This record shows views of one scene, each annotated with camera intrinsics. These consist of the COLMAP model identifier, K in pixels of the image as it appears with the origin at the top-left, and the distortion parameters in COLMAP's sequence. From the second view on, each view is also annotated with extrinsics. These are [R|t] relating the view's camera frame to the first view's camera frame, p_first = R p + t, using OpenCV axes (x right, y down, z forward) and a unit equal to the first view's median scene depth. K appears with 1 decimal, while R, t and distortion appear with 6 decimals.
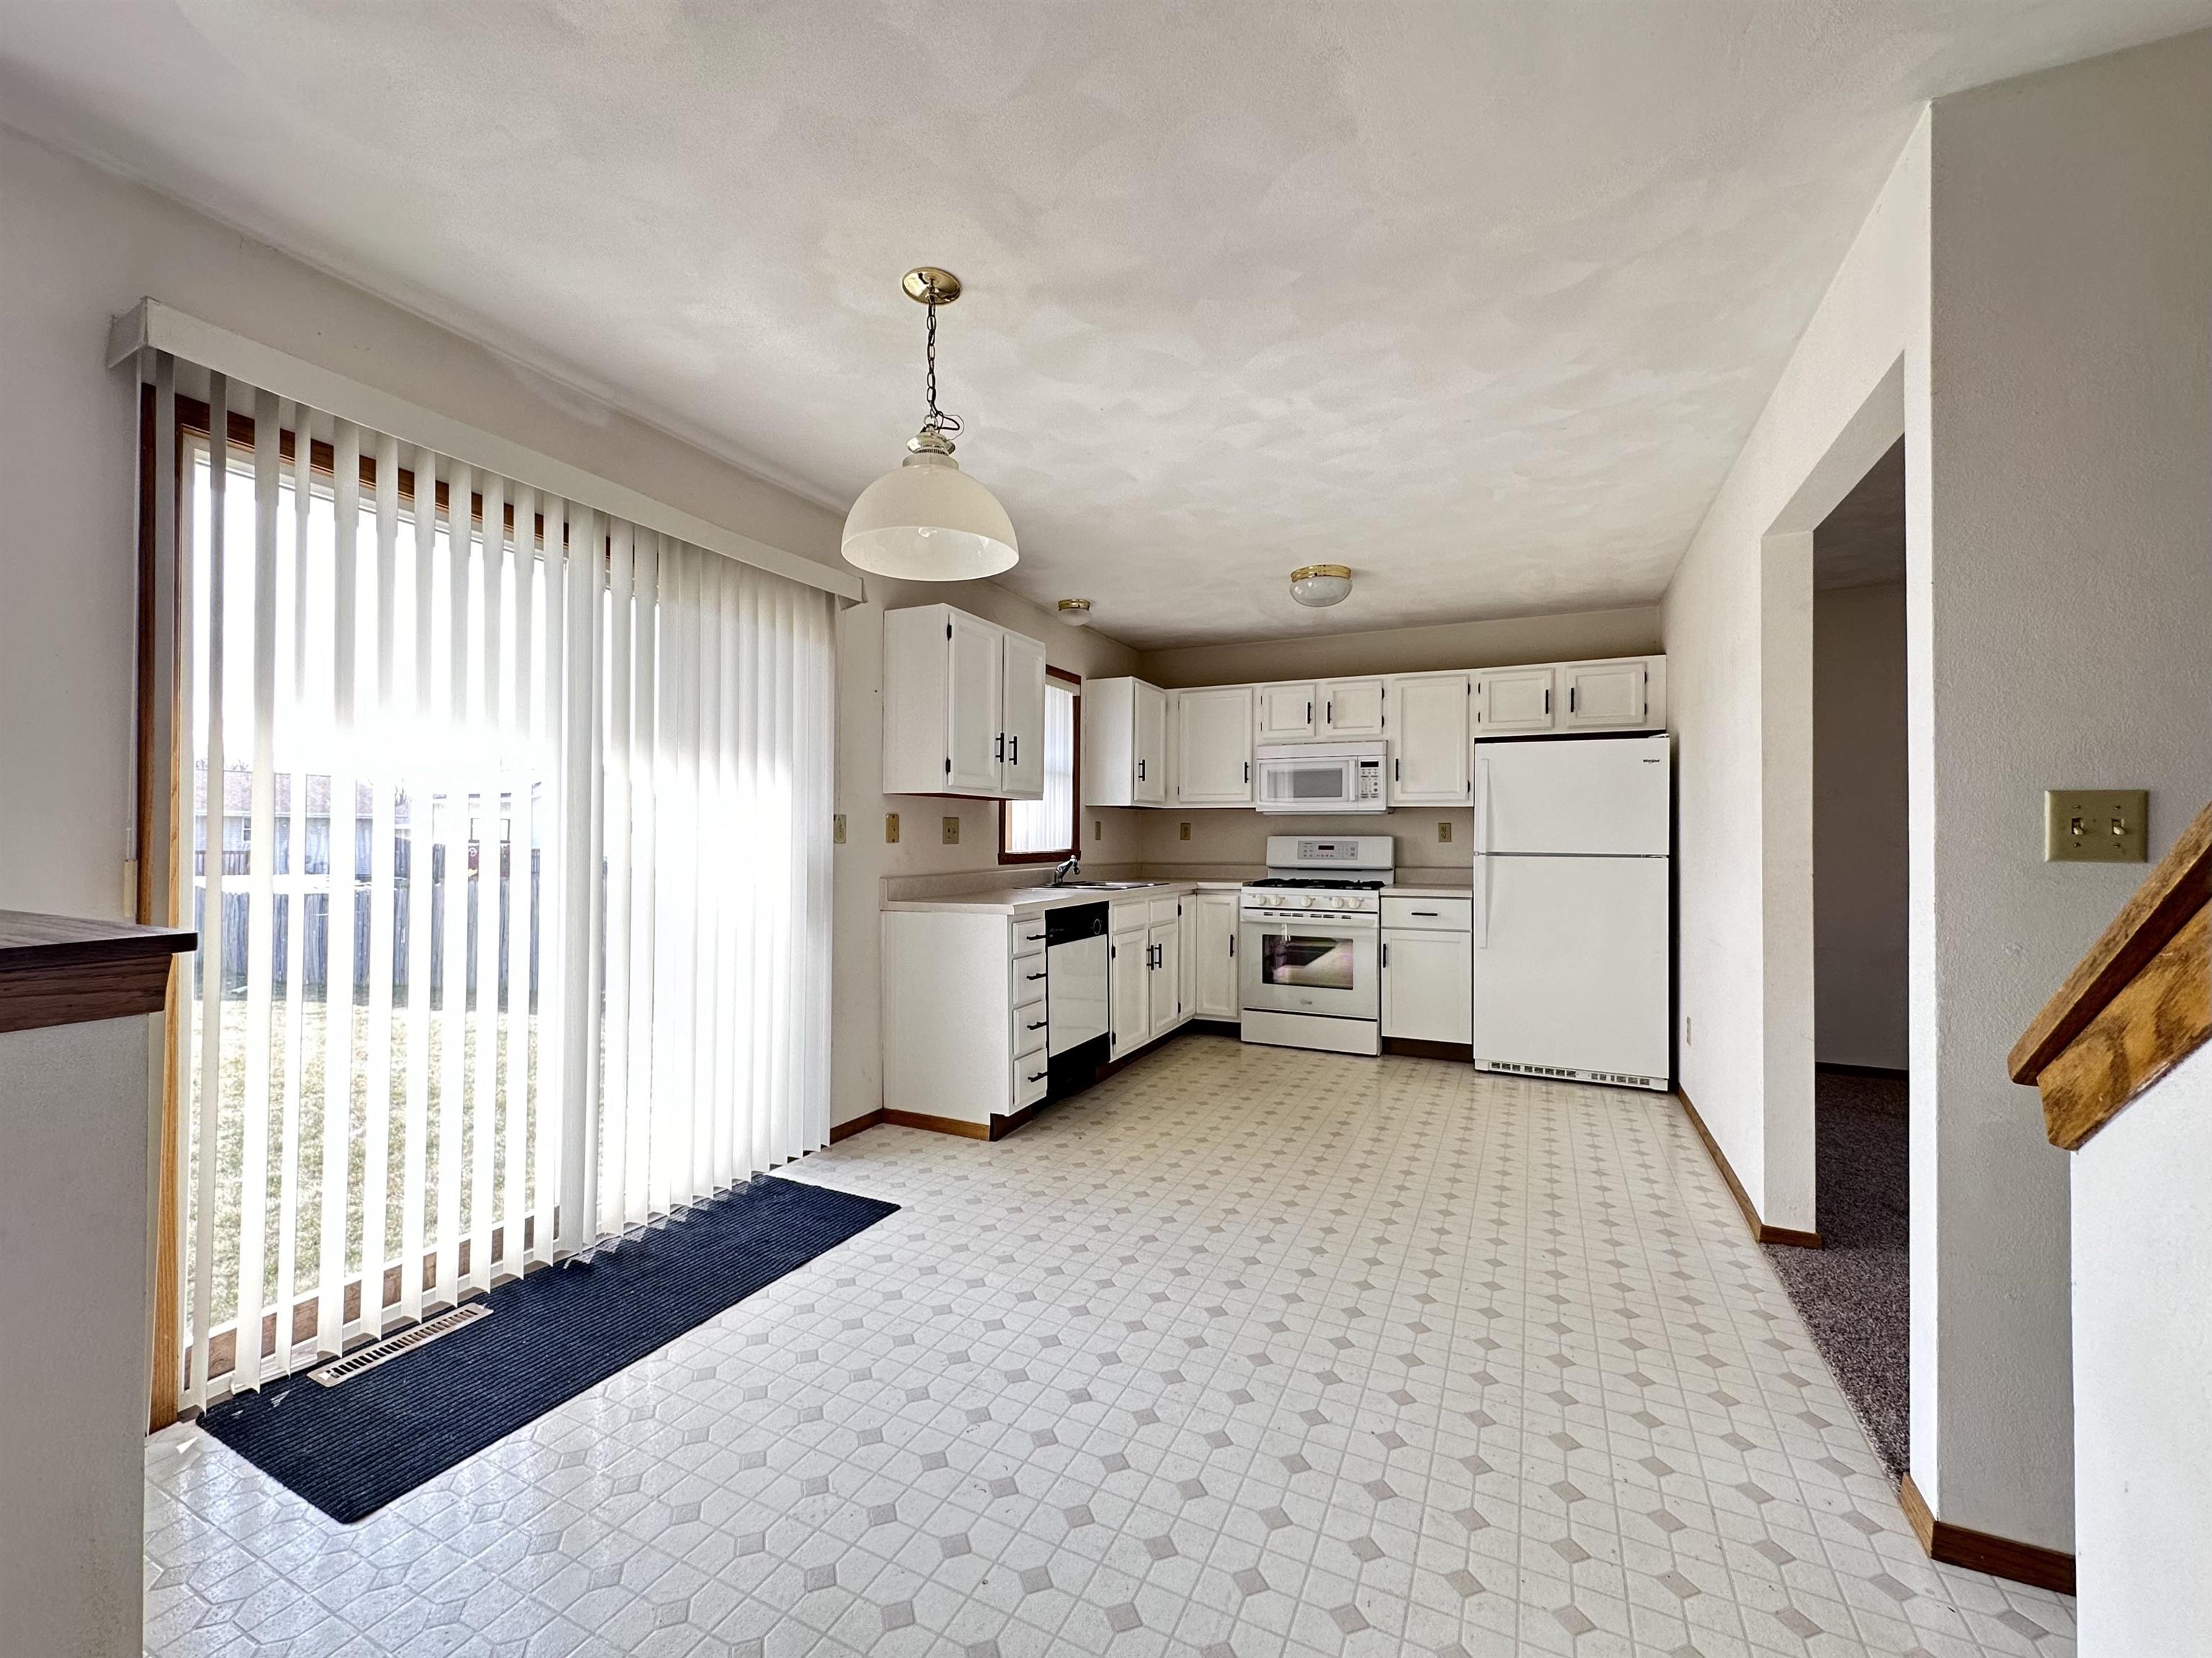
lens RADIAL K [[904.9, 0, 1106.0], [0, 904.9, 829.0], [0, 0, 1]] dist [0.001224, 0.000033]
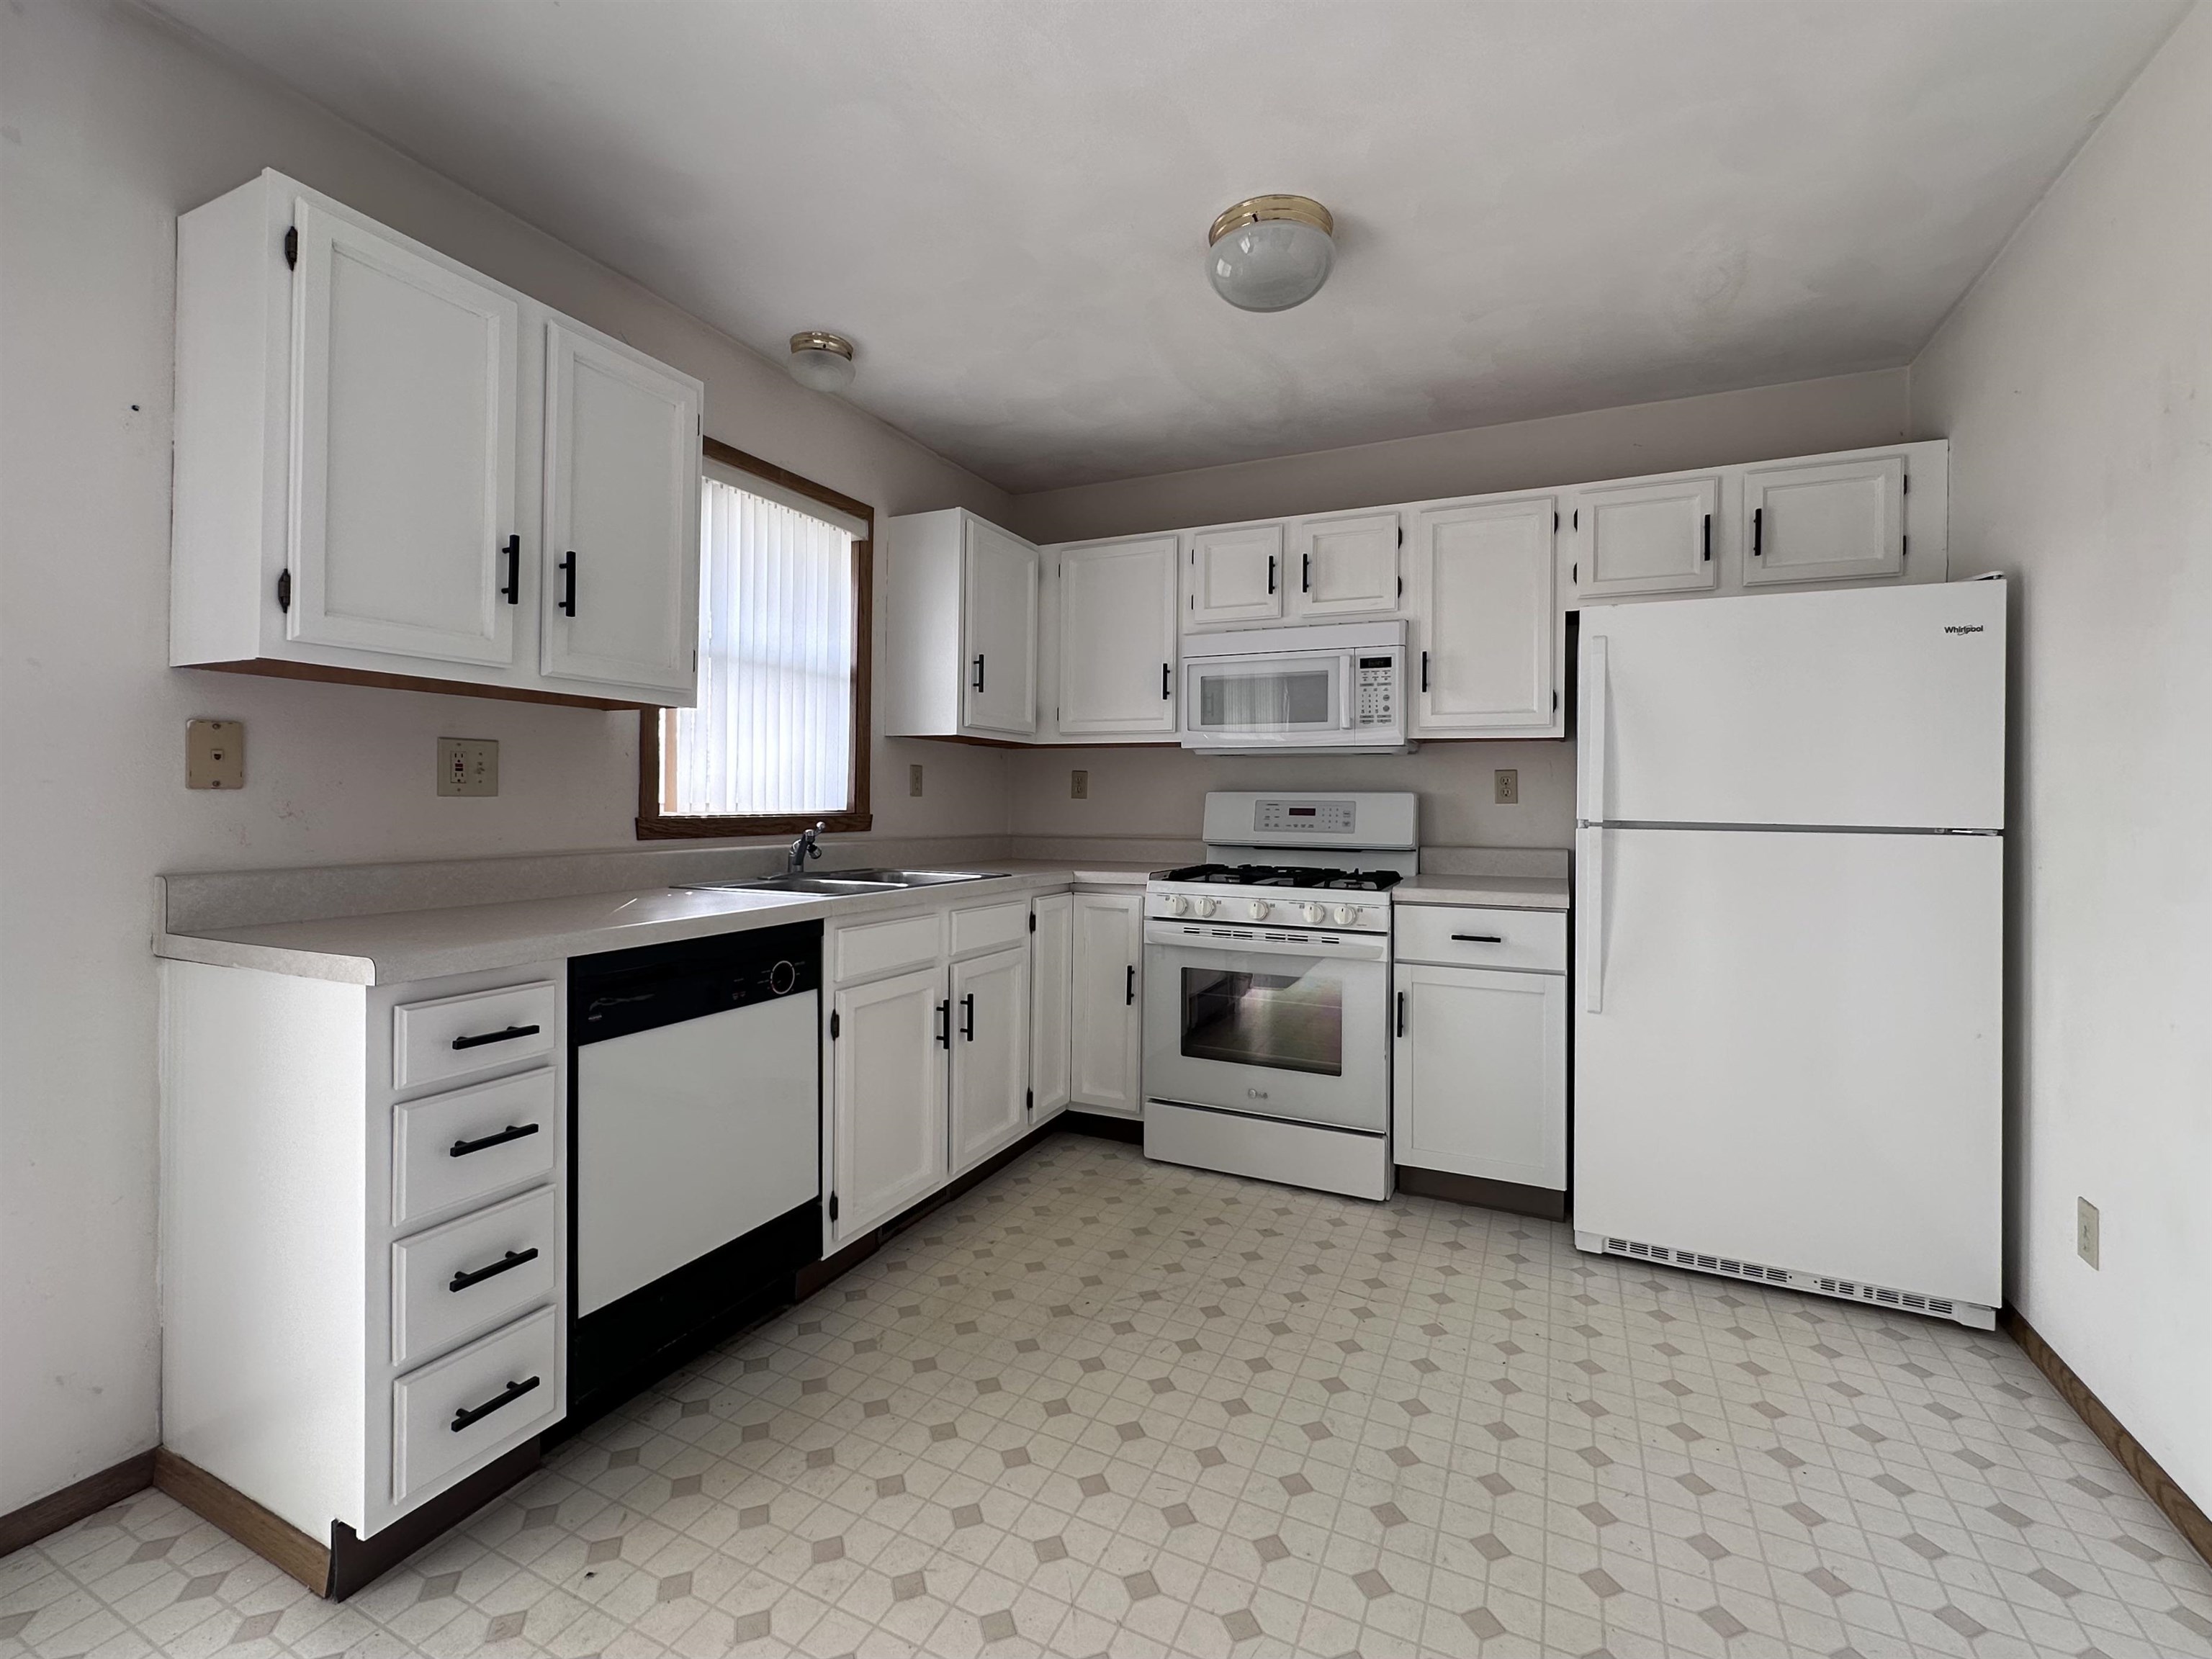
lens RADIAL K [[1031.7, 0, 1107.1], [0, 1031.7, 791.6], [0, 0, 1]] dist [-0.004826, -0.000161]
pose [[0.999777, 0.006603, 0.020053, 0.121903], [-0.006603, 0.999978, -0.000072, 0.010094], [-0.020053, -0.000061, 0.999799, 0.395247]]
